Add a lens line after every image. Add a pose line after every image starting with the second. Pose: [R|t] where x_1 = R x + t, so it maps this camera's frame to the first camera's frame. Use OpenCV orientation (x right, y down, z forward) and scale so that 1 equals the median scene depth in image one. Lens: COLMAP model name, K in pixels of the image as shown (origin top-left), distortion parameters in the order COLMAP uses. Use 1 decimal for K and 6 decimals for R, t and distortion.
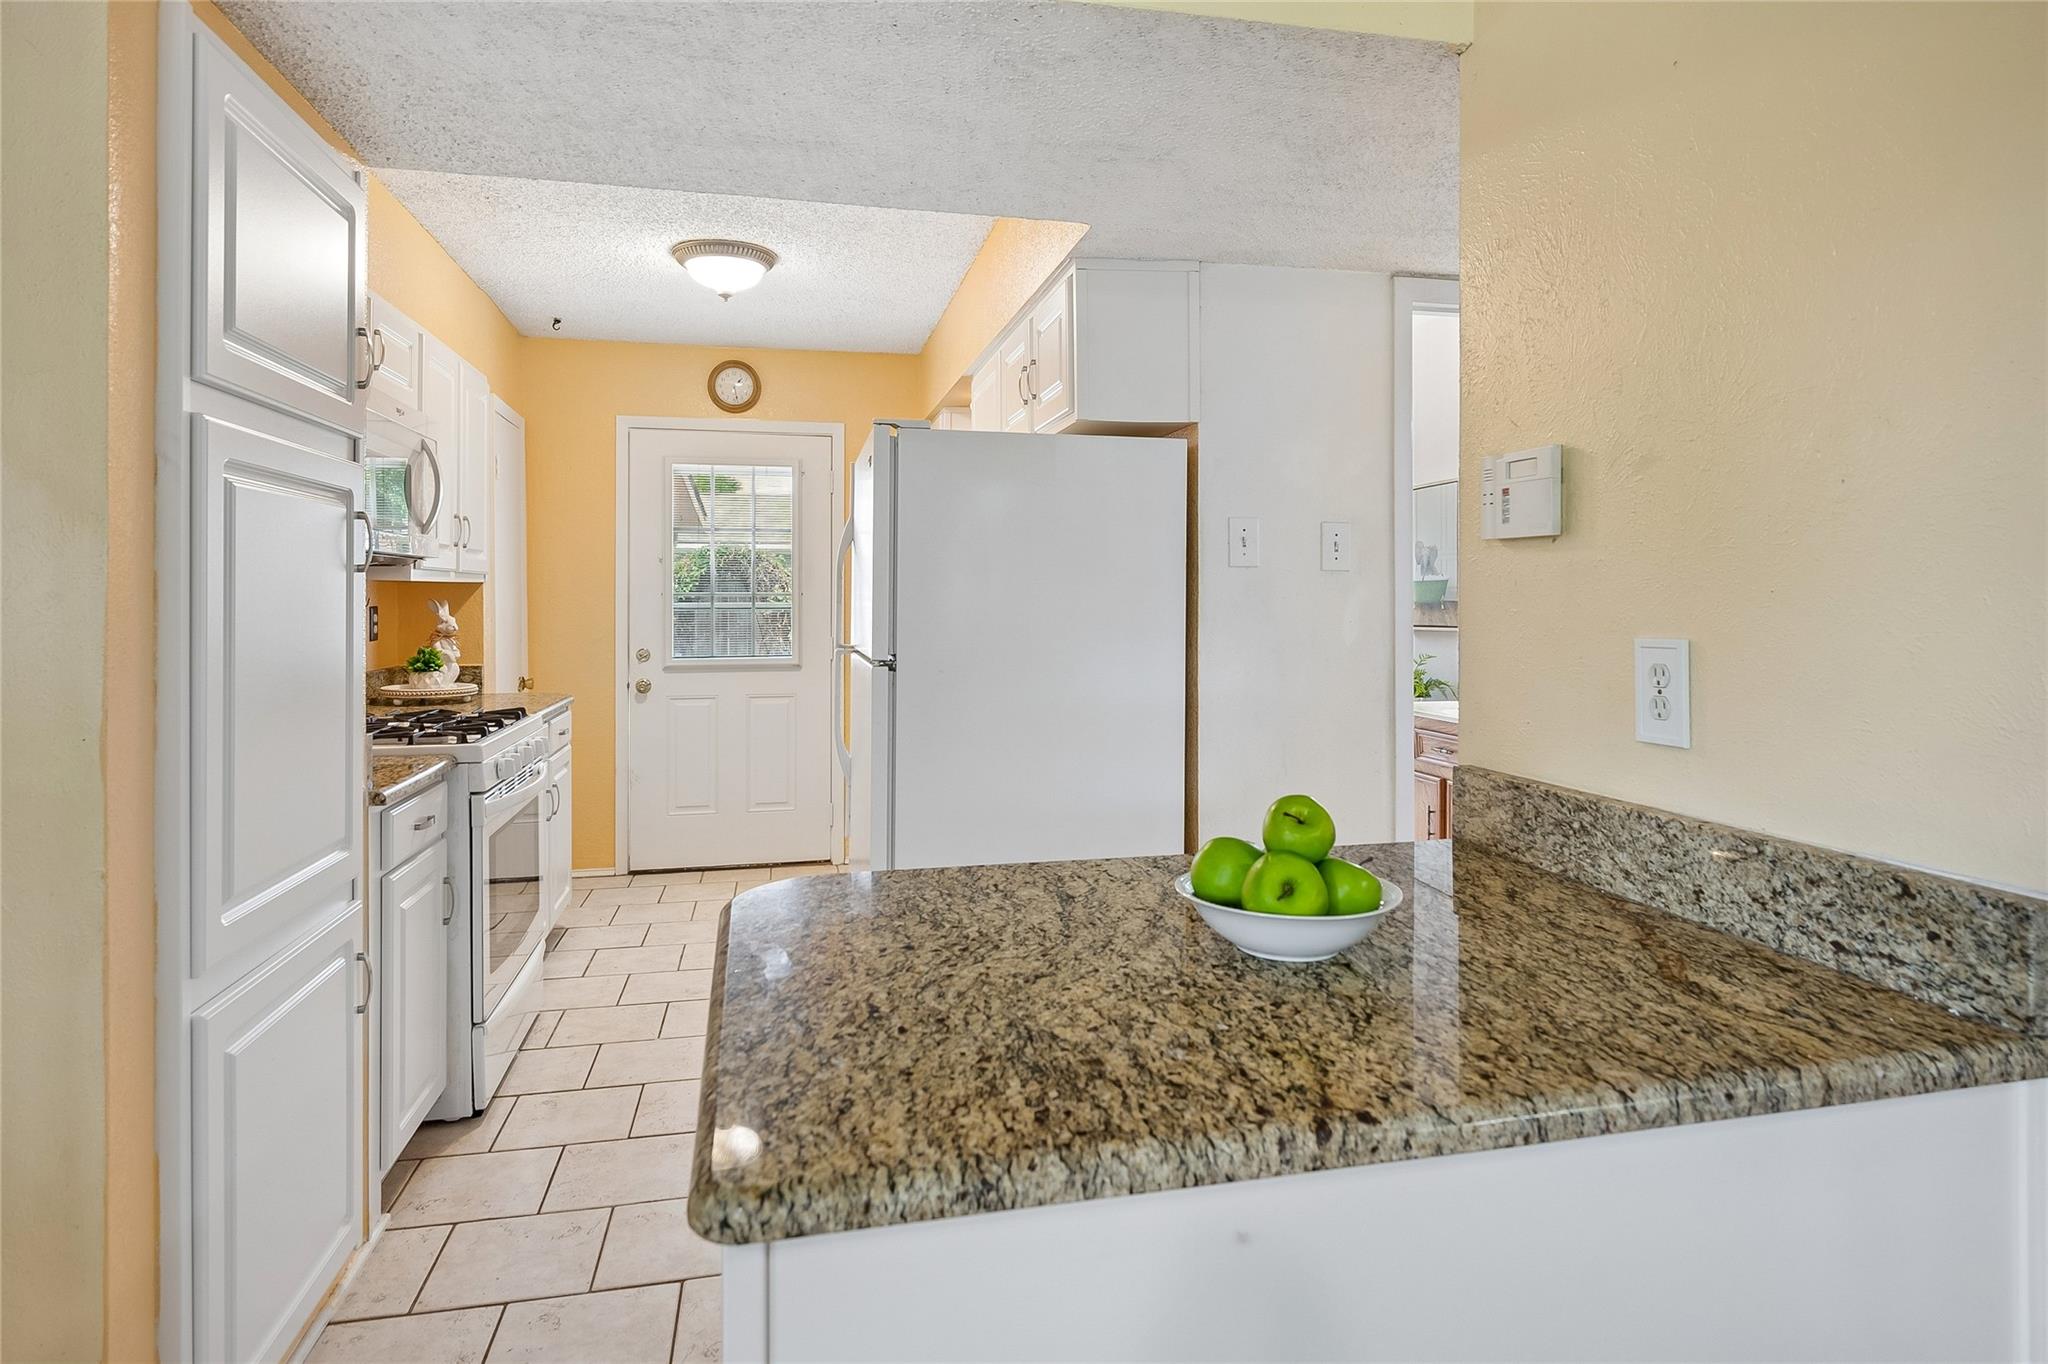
lens RADIAL K [[1131.7, 0, 1027.7], [0, 1131.7, 612.6], [0, 0, 1]] dist [-0.001247, 0.000638]
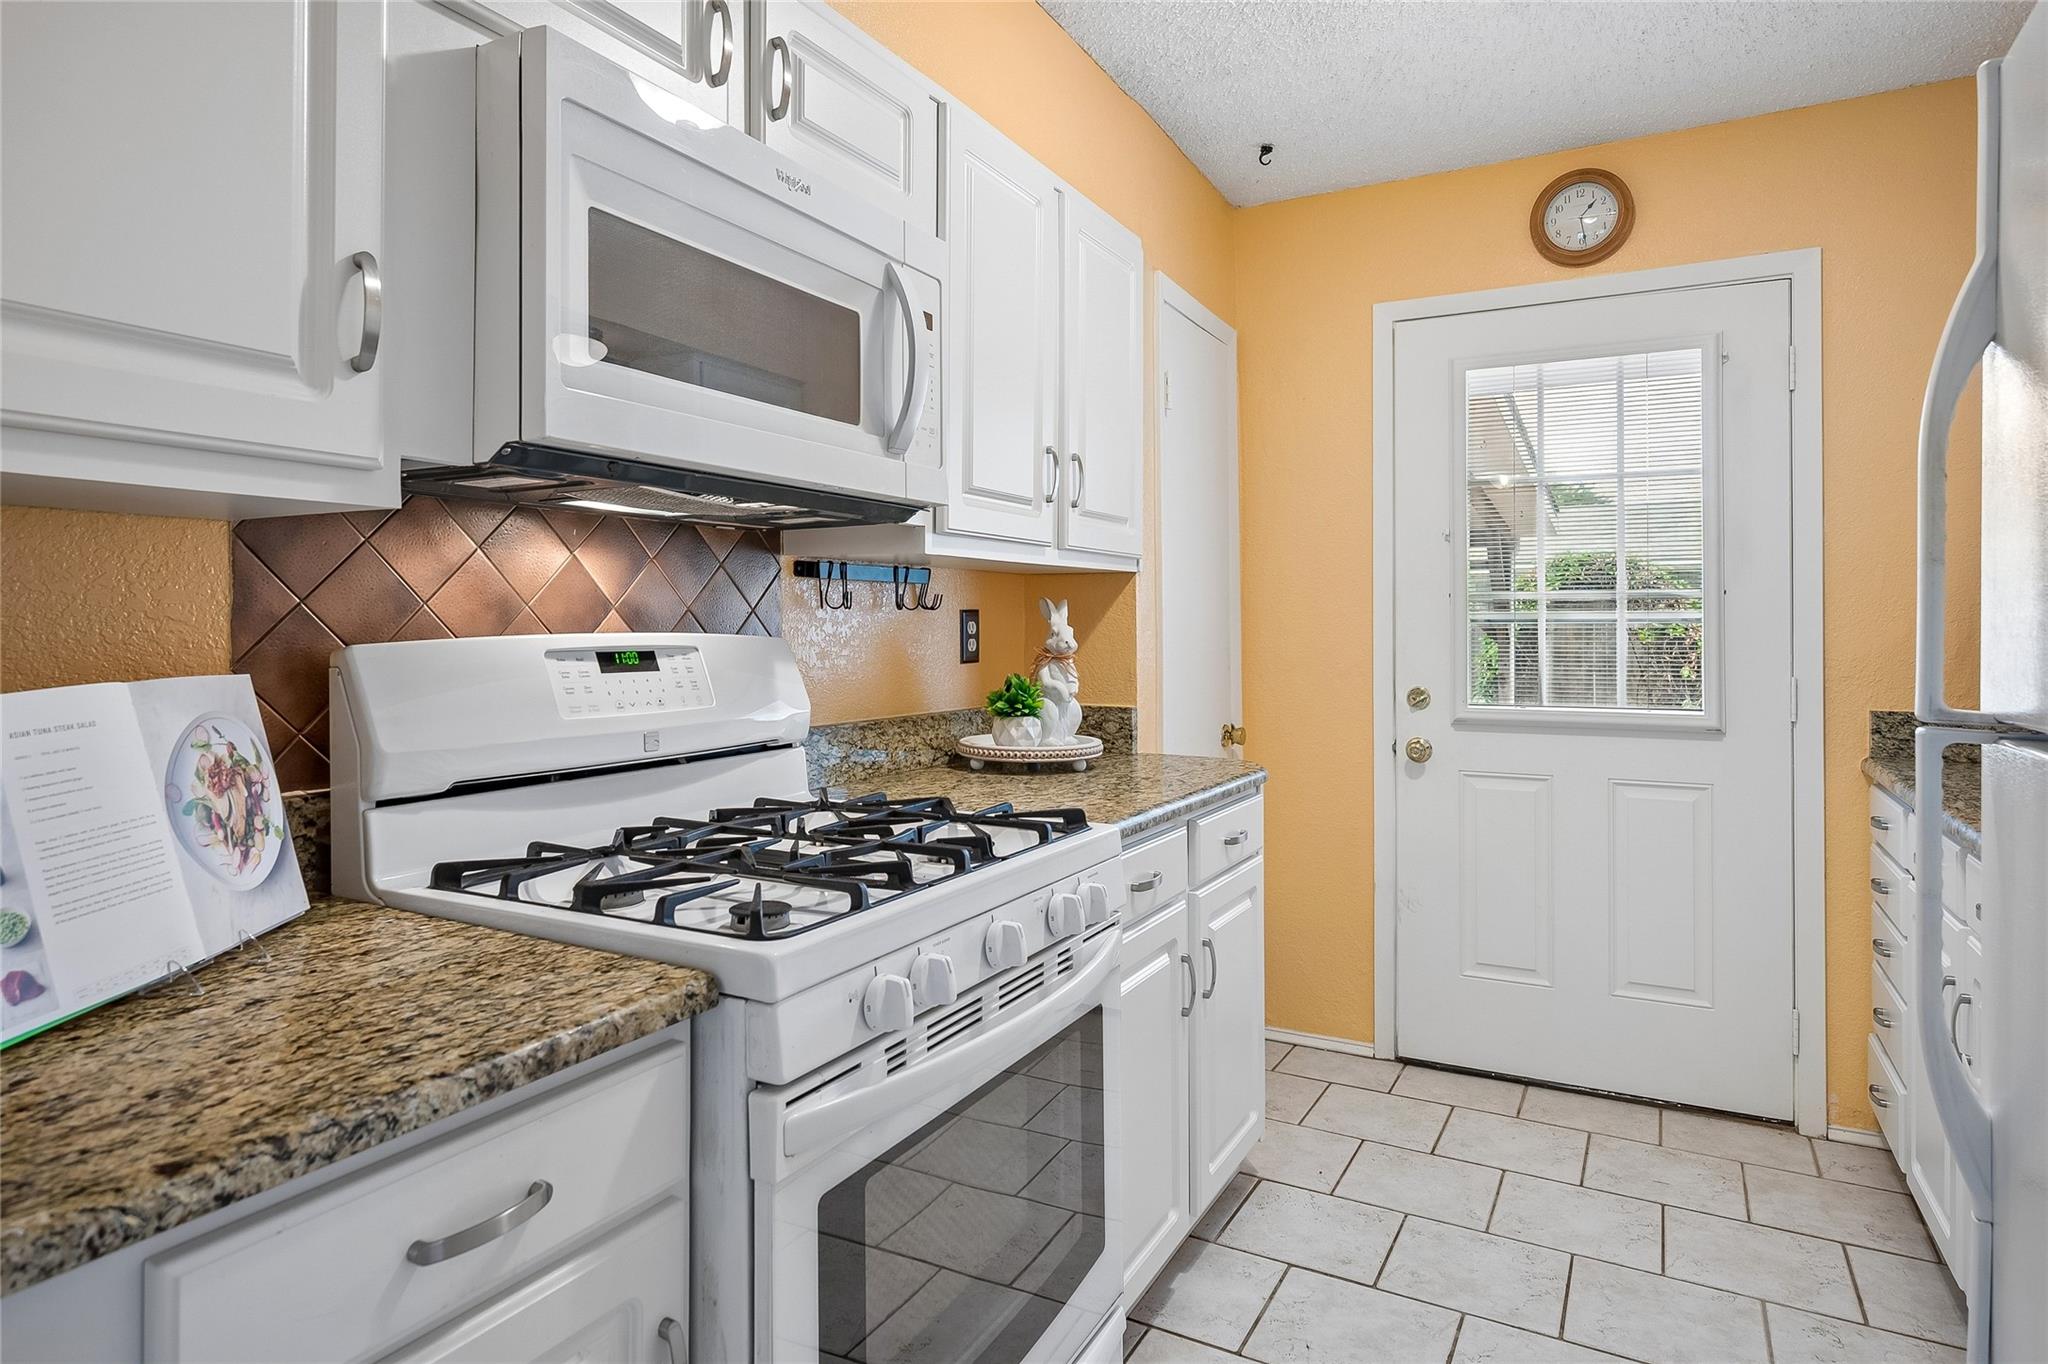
lens RADIAL K [[1131.7, 0, 1027.7], [0, 1131.7, 612.6], [0, 0, 1]] dist [-0.001247, 0.000638]
pose [[0.744661, -0.009988, -0.667368, -0.113320], [-0.008410, 0.999668, -0.024345, 0.010554], [0.667390, 0.023741, 0.744330, 0.498662]]
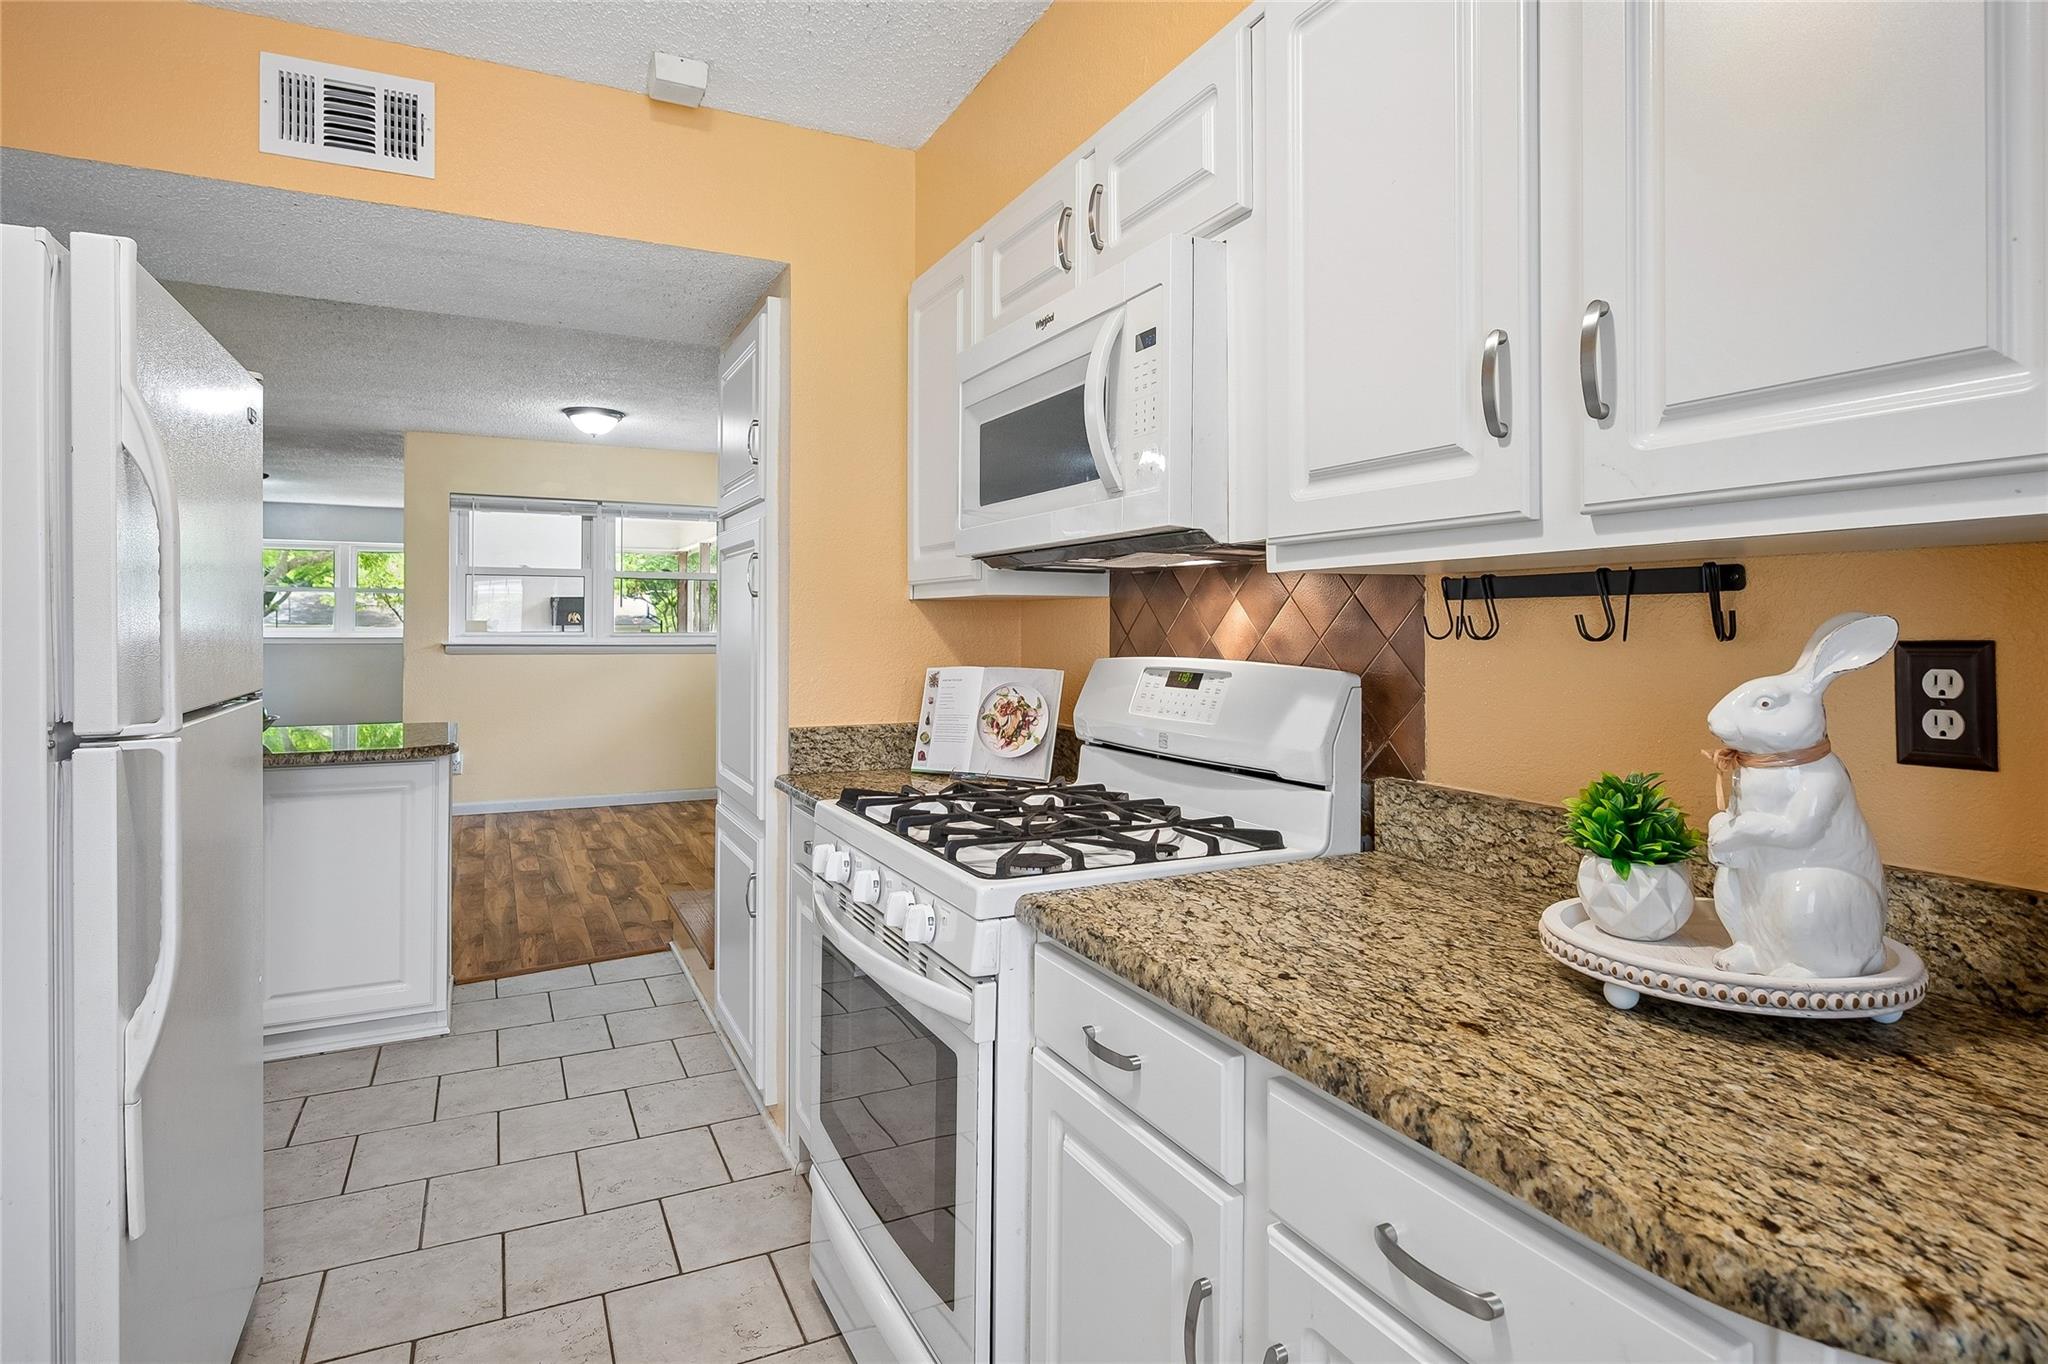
lens RADIAL K [[1103.0, 0, 1026.8], [0, 1103.0, 619.0], [0, 0, 1]] dist [0.000083, -0.000289]
pose [[-0.973931, -0.008914, -0.226671, -0.247313], [-0.010783, 0.999917, 0.007012, -0.005716], [0.226589, 0.009273, -0.973946, 0.997238]]
